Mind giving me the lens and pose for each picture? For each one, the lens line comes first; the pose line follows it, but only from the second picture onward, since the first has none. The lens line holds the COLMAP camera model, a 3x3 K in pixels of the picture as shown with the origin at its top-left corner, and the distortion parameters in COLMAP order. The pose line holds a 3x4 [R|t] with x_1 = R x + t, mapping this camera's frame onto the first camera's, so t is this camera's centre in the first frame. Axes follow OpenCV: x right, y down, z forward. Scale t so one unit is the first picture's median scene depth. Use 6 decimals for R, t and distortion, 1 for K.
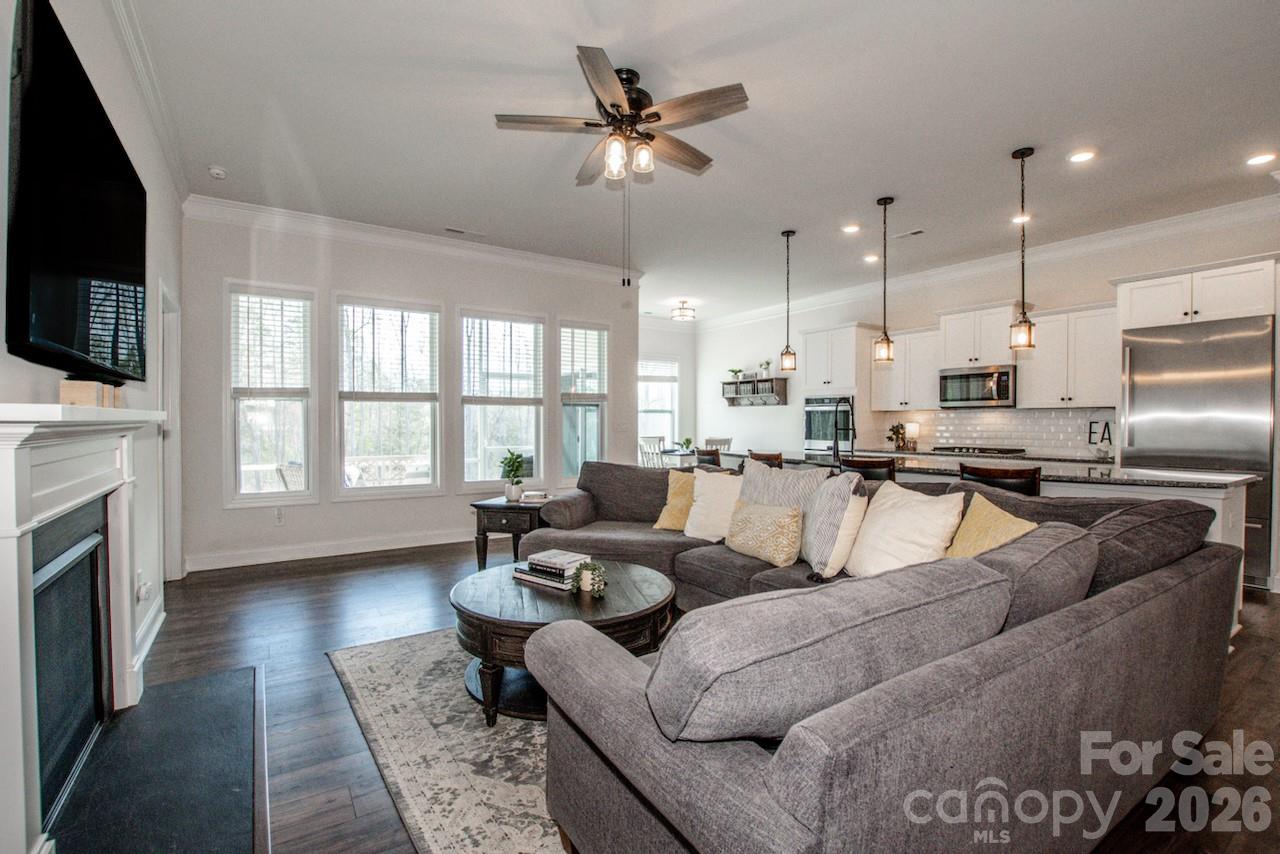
lens RADIAL K [[584.7, 0, 635.0], [0, 584.7, 429.1], [0, 0, 1]] dist [-0.019069, -0.000164]
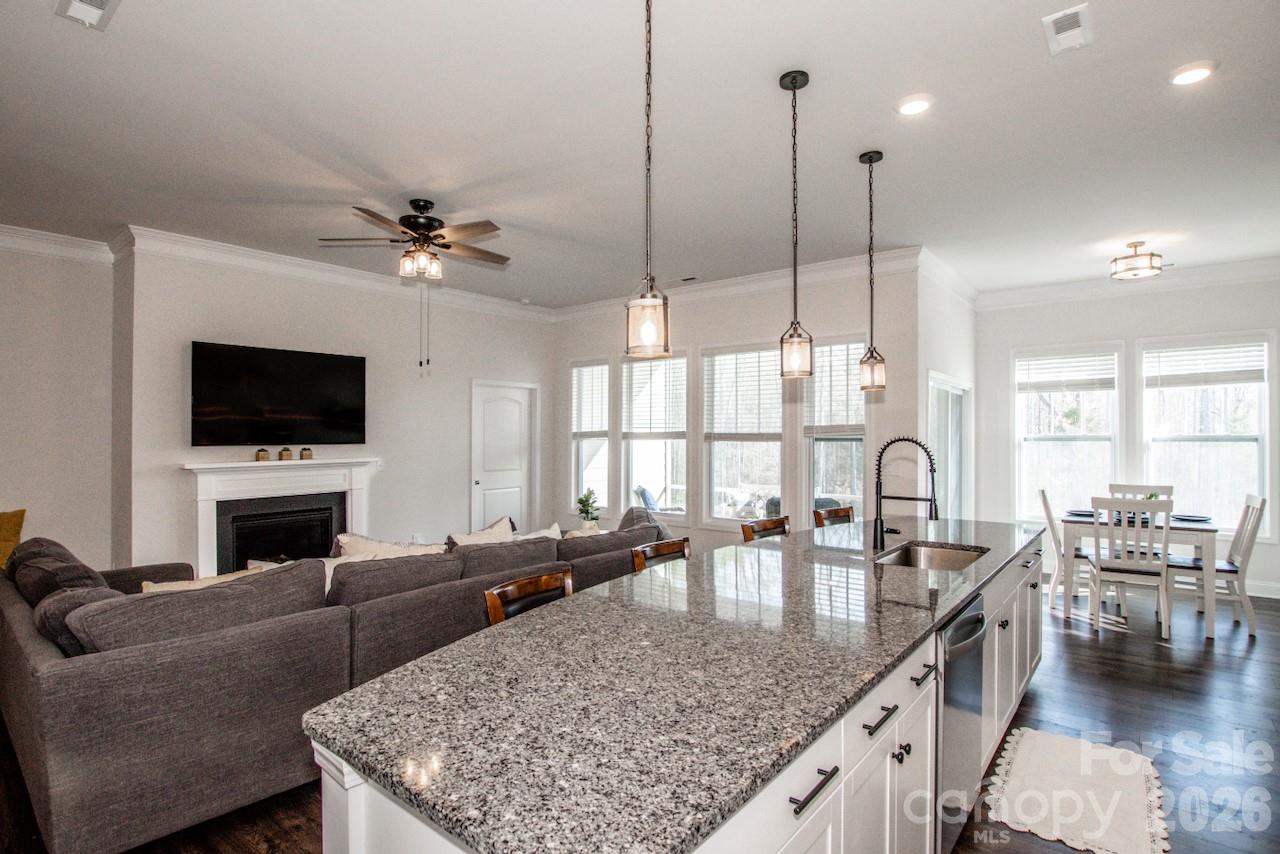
lens RADIAL K [[645.7, 0, 640.0], [0, 645.7, 427.0], [0, 0, 1]] dist [-0.013422, 0.000115]
pose [[0.295078, -0.013966, -0.955371, 0.714989], [-0.006791, 0.999837, -0.016713, -0.044520], [0.955449, 0.011419, 0.294935, 0.518809]]
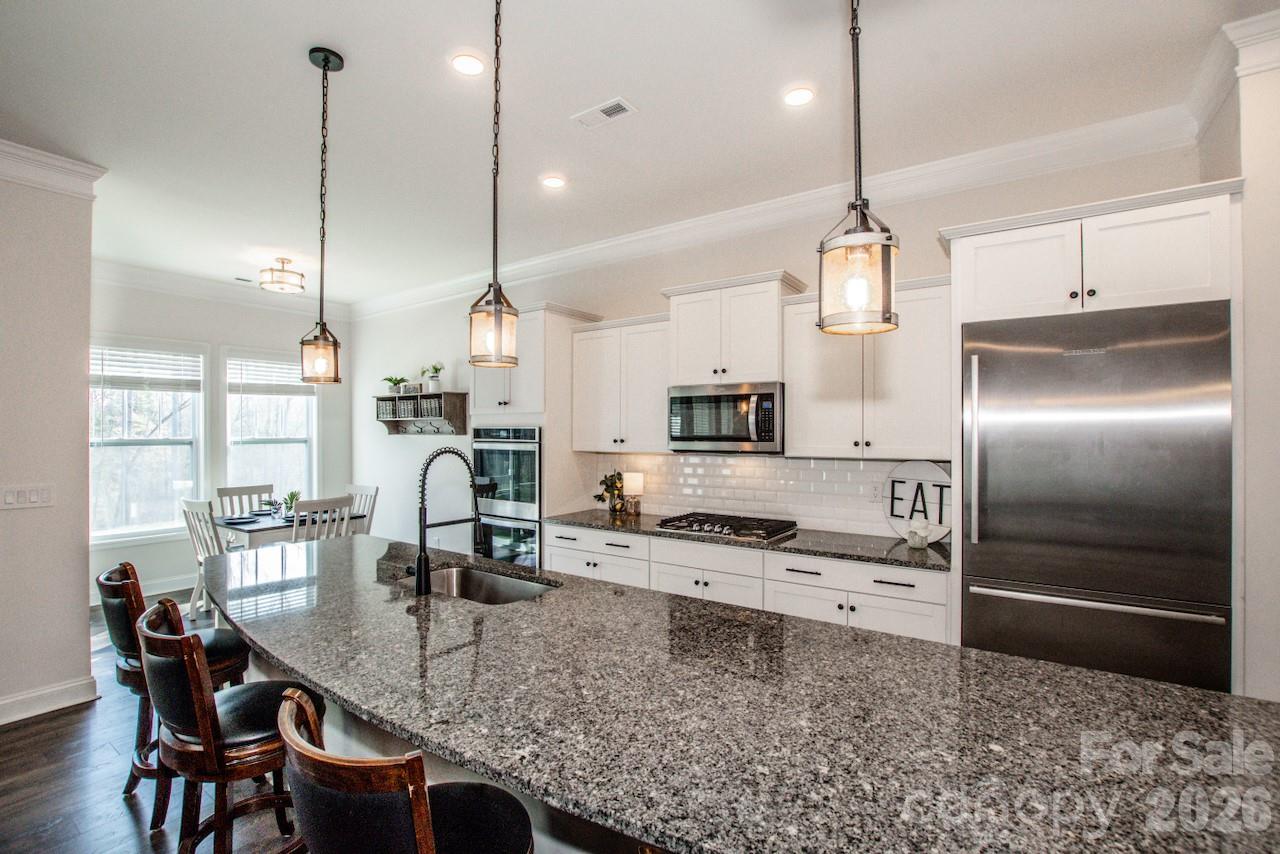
lens RADIAL K [[571.7, 0, 632.8], [0, 571.7, 430.1], [0, 0, 1]] dist [-0.040659, 0.008891]
pose [[0.933917, -0.002442, 0.357483, 0.287317], [0.006797, 0.999917, -0.010927, -0.053239], [-0.357426, 0.012635, 0.933856, 0.482112]]
